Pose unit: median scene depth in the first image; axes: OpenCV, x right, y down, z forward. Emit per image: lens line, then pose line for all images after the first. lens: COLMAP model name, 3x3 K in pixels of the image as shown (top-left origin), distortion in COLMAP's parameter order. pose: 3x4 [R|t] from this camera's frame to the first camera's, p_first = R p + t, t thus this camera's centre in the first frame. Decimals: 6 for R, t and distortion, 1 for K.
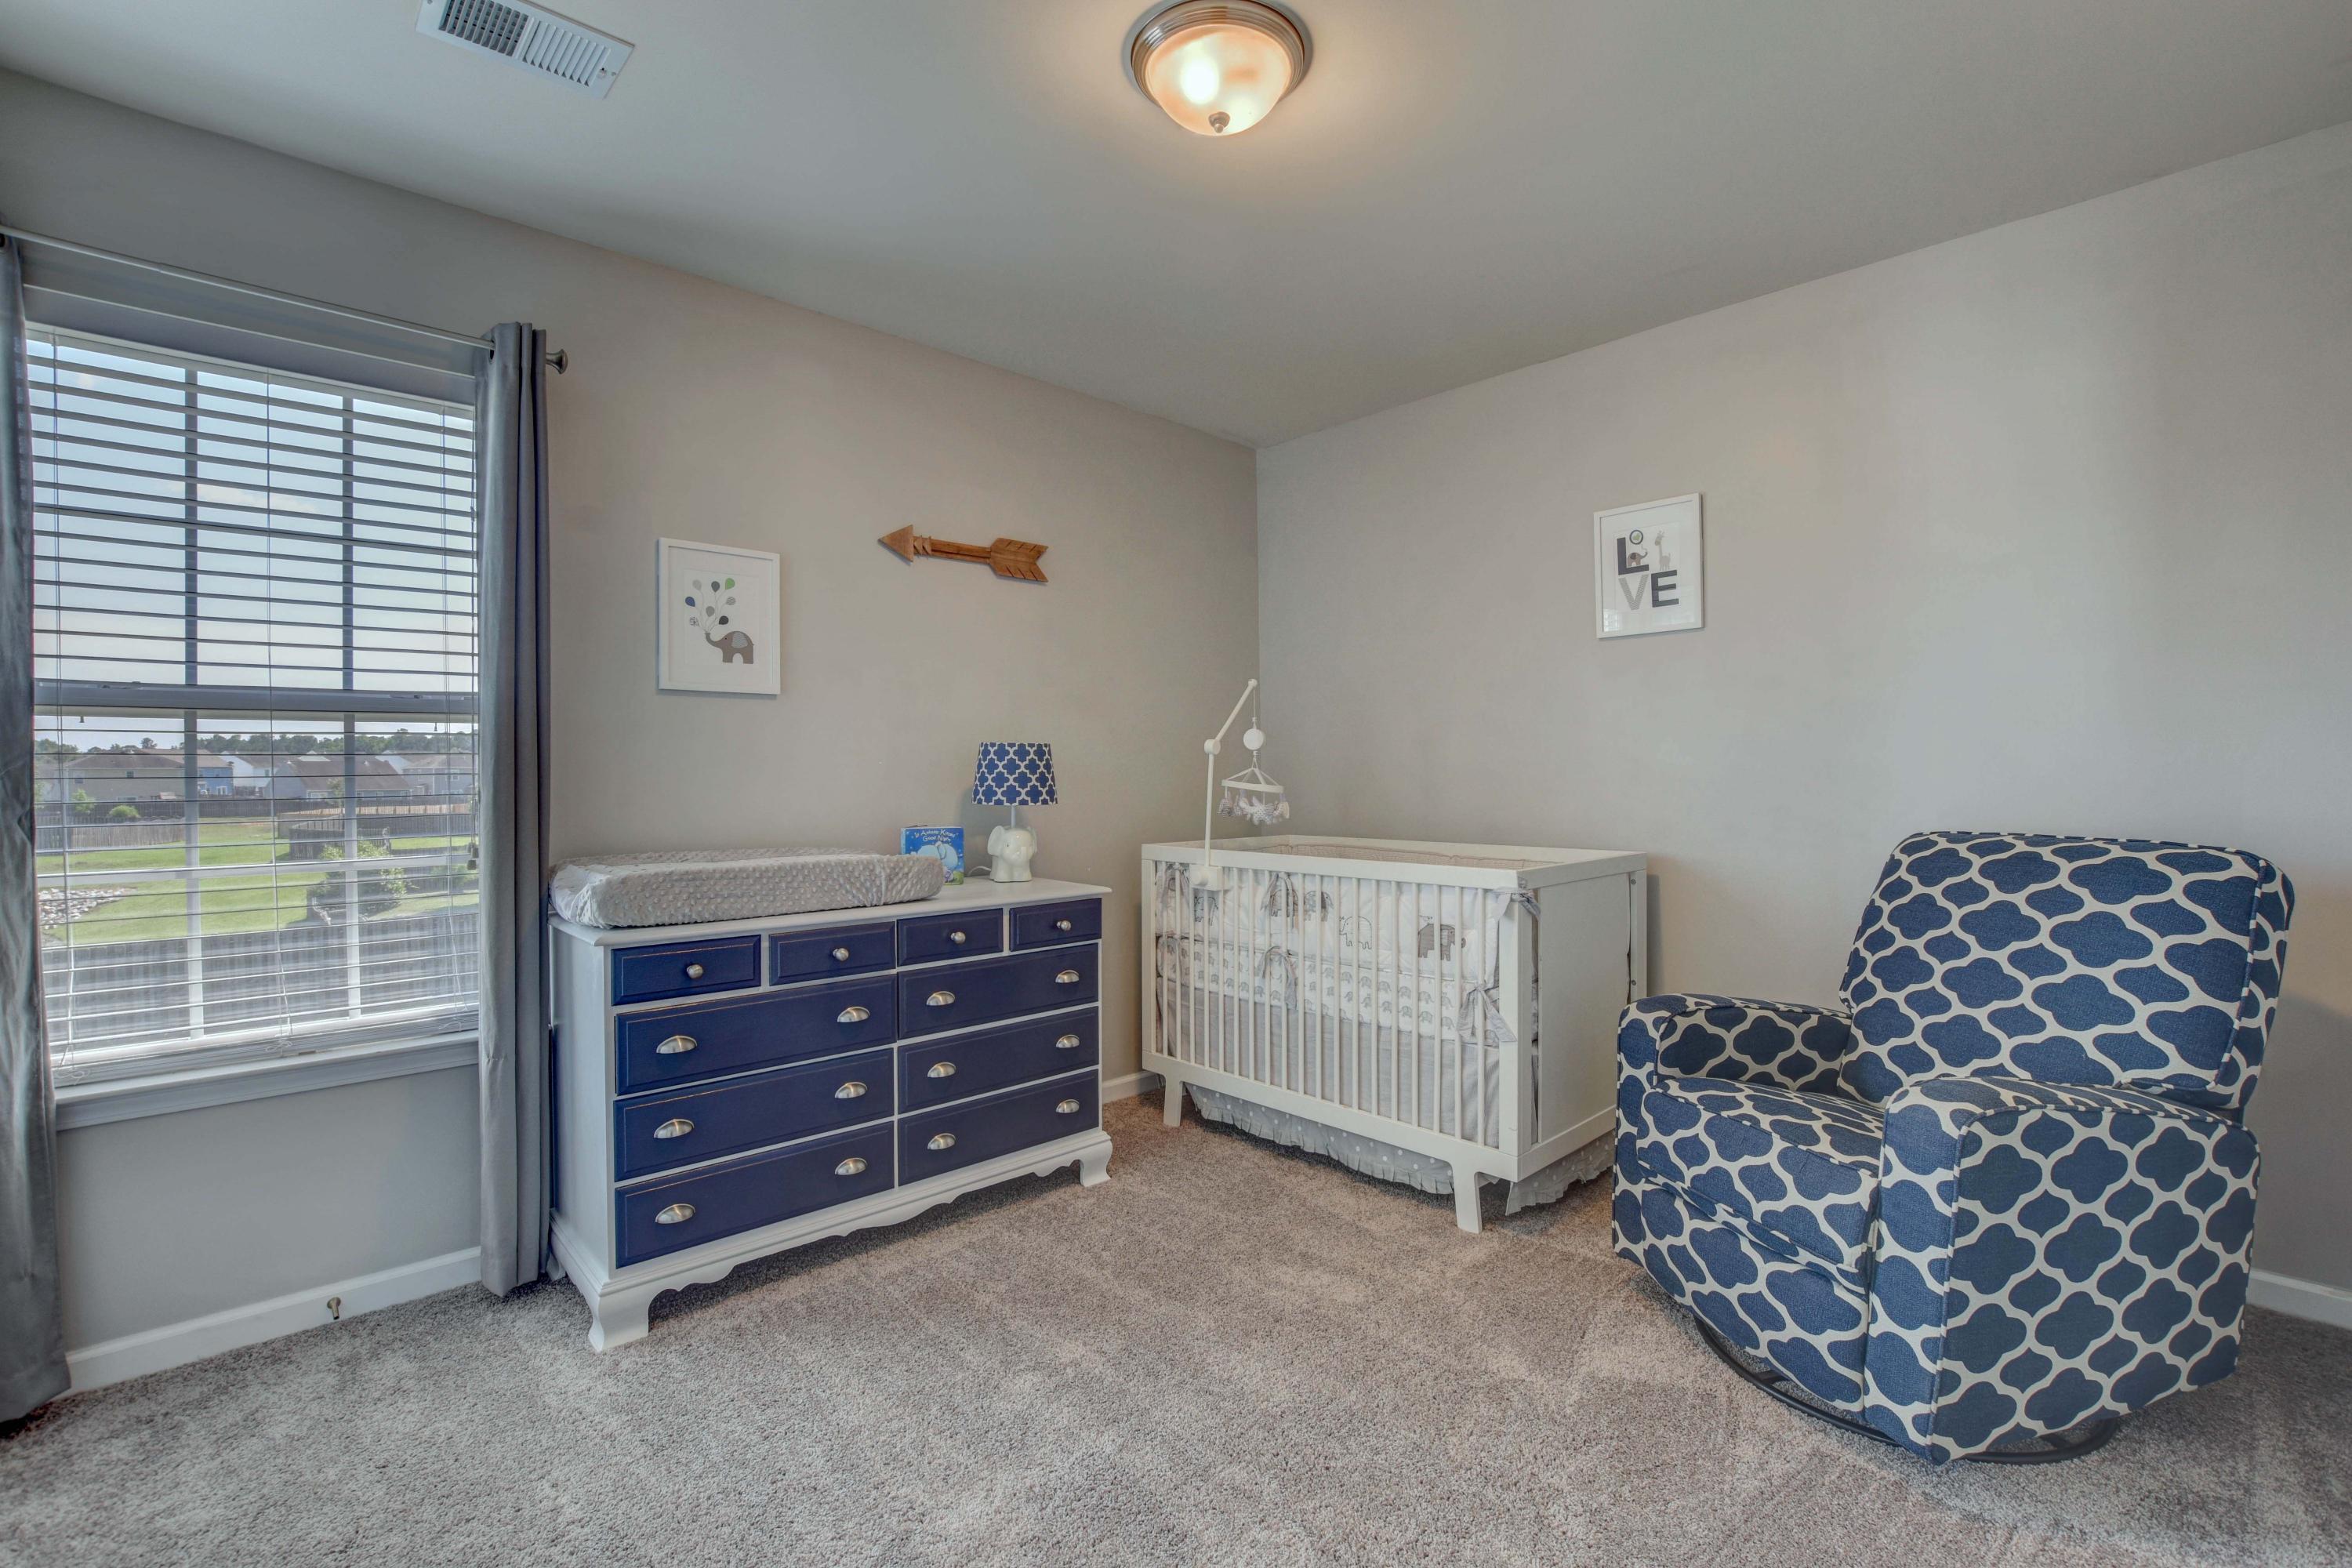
lens RADIAL K [[1028.8, 0, 1159.7], [0, 1028.8, 778.7], [0, 0, 1]] dist [-0.035707, 0.007107]
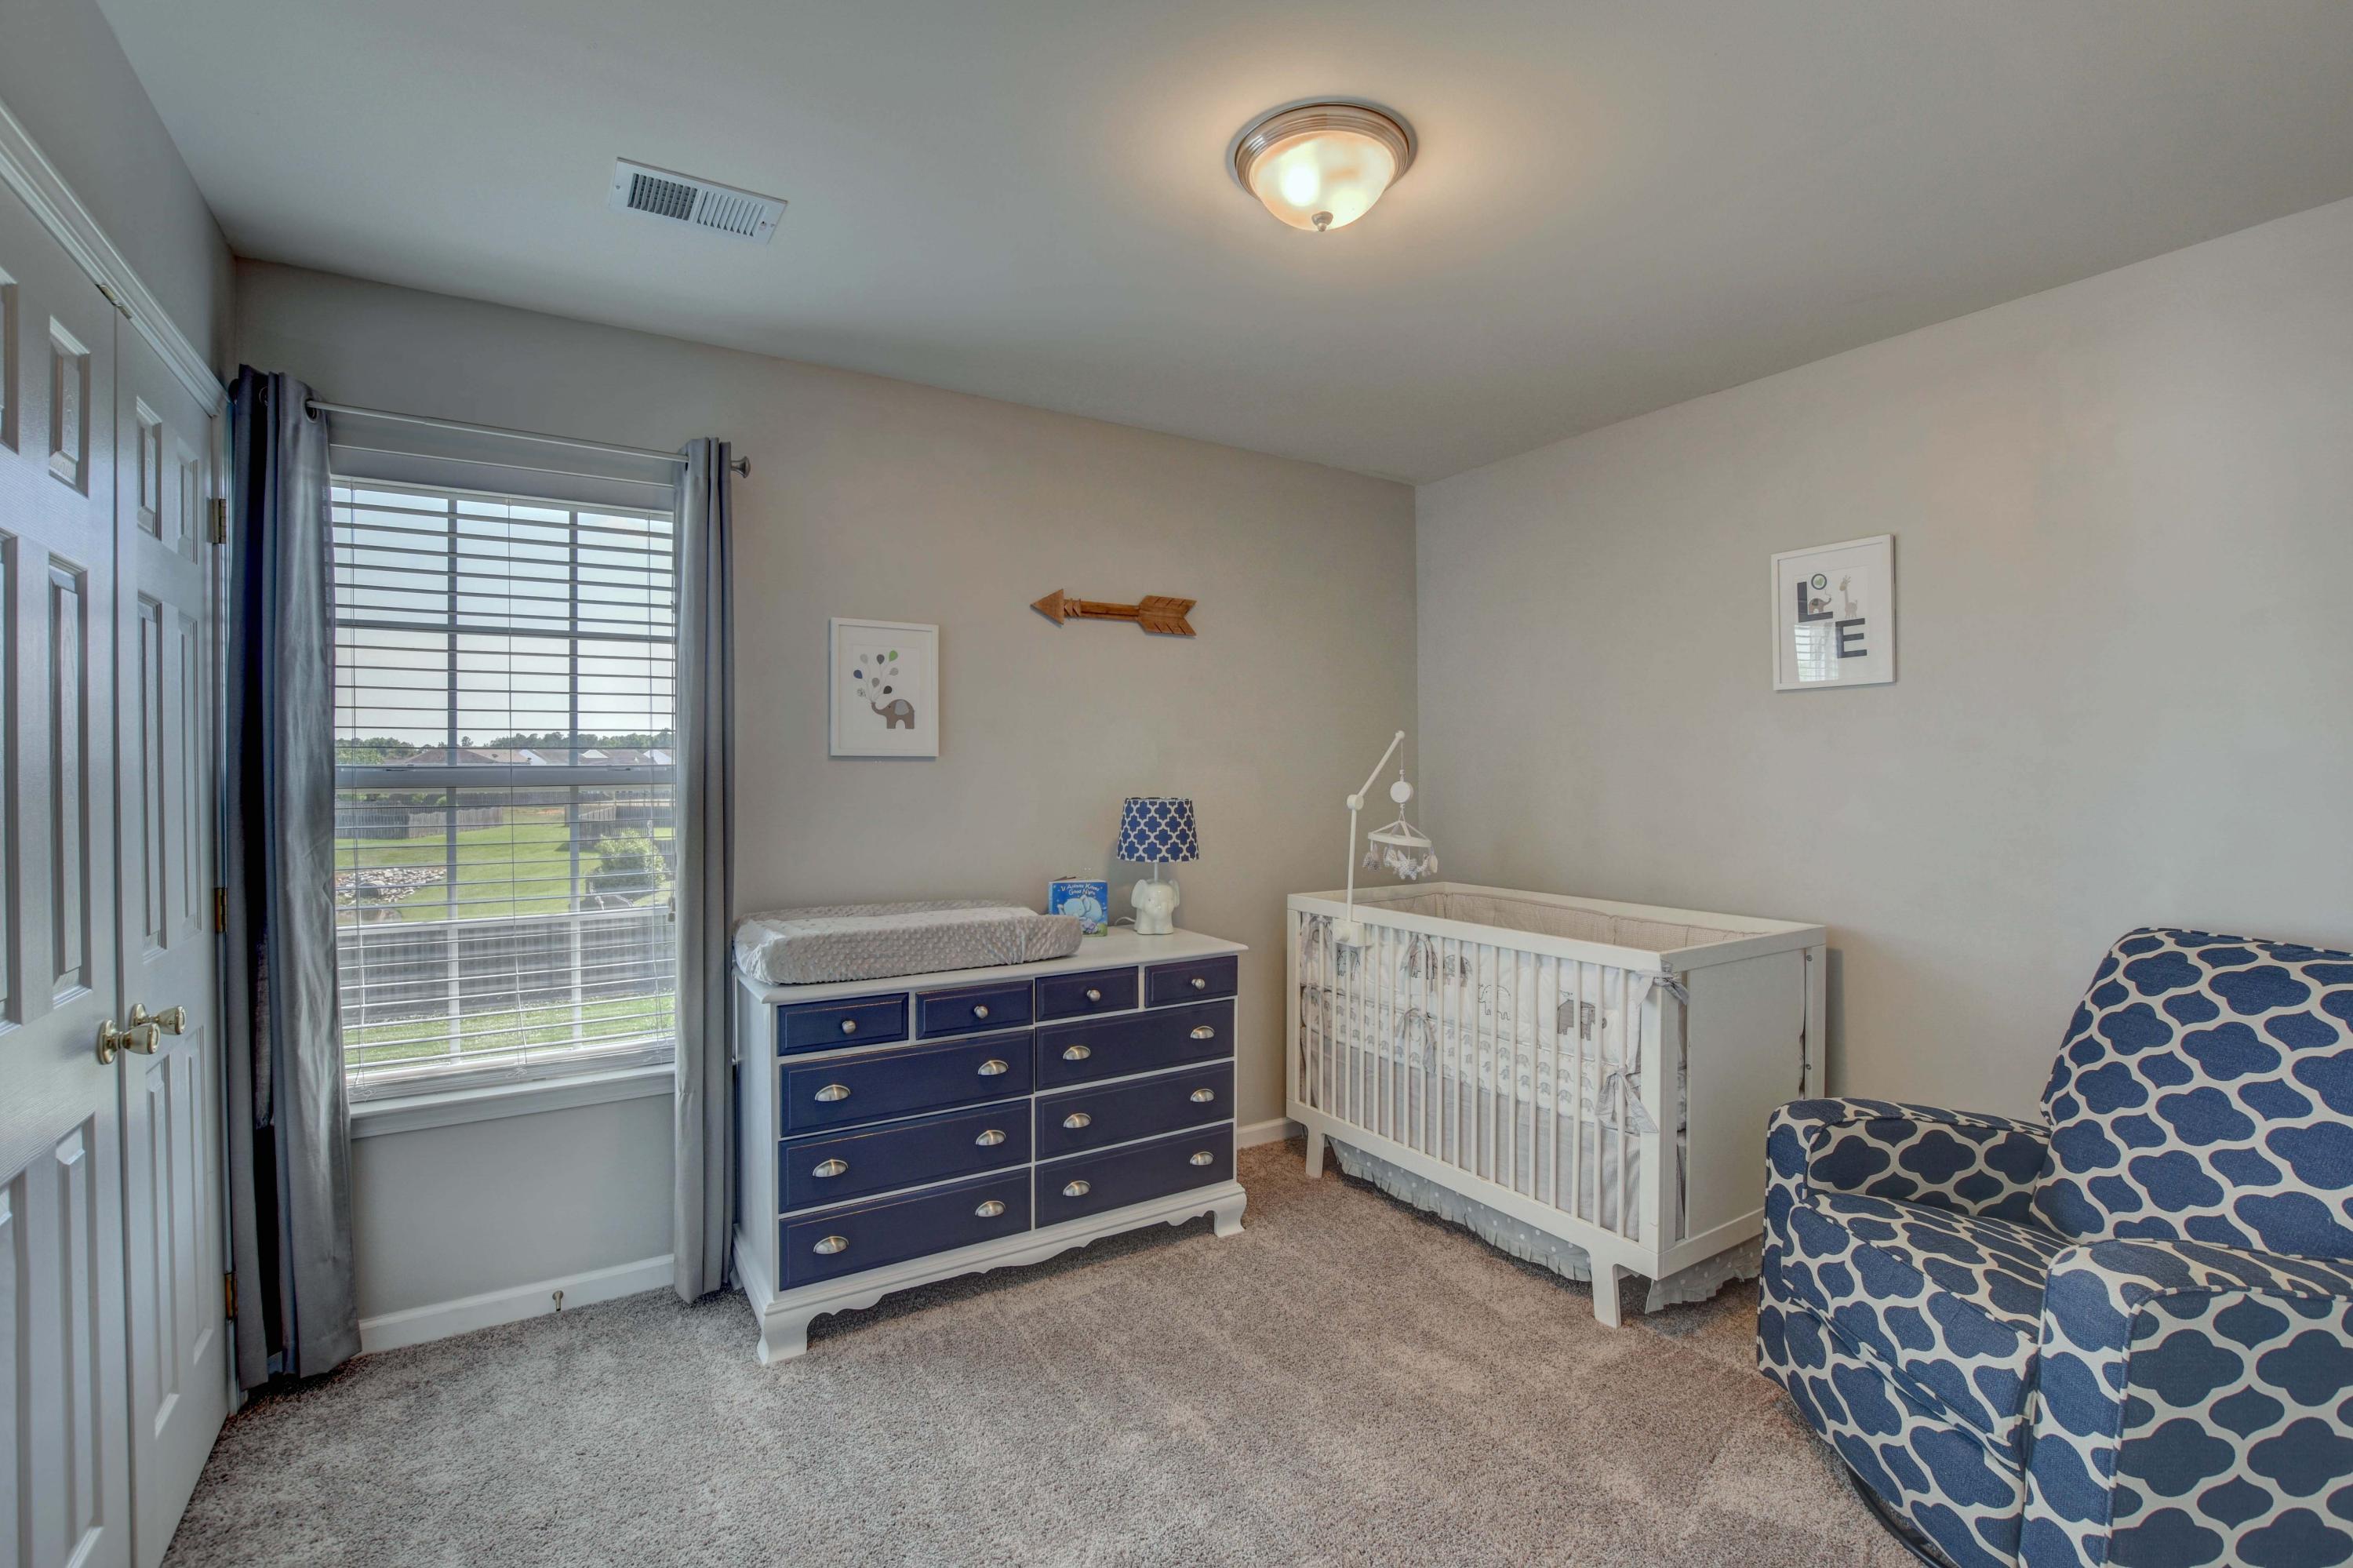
lens RADIAL K [[1029.3, 0, 1160.1], [0, 1029.3, 778.7], [0, 0, 1]] dist [-0.035707, 0.007107]
pose [[0.981904, 0.004783, -0.189319, 0.078931], [-0.004493, 0.999988, 0.001959, -0.079524], [0.189326, -0.001073, 0.981914, -0.018846]]
